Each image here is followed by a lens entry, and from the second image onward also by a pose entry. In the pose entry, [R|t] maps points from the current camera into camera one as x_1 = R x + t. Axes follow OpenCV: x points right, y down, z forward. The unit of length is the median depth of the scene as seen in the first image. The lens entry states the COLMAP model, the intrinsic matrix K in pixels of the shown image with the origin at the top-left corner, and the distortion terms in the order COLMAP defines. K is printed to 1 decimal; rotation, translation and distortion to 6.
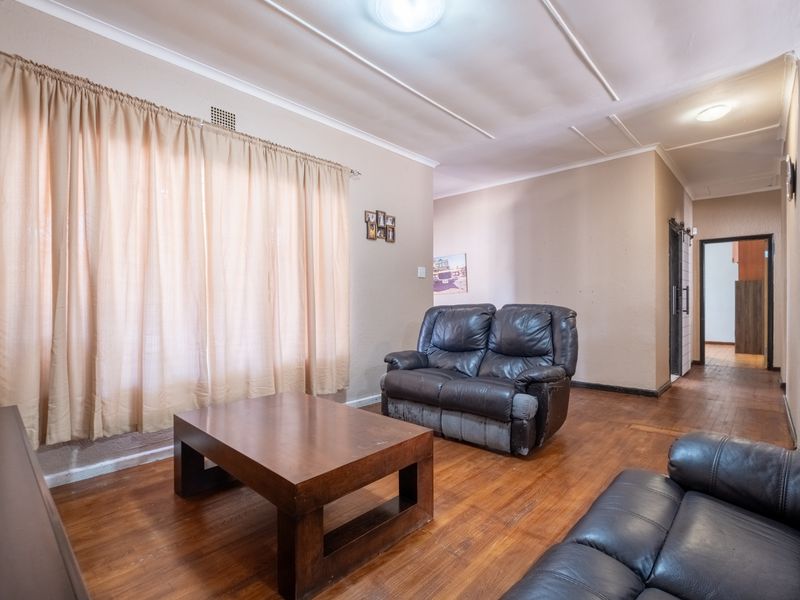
lens RADIAL K [[391.3, 0, 400.0], [0, 391.3, 300.0], [0, 0, 1]] dist [-0.007492, -0.000768]
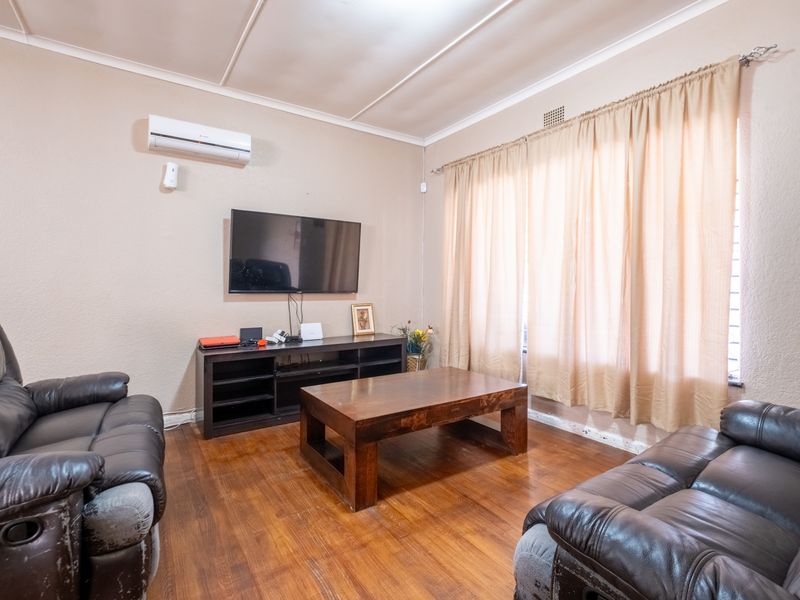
lens RADIAL K [[391.3, 0, 400.0], [0, 391.3, 300.0], [0, 0, 1]] dist [-0.007492, -0.000768]
pose [[-0.224733, 0.030643, -0.973939, 0.830314], [-0.006327, 0.999438, 0.032905, -0.021574], [0.974400, 0.013557, -0.224413, 1.076119]]
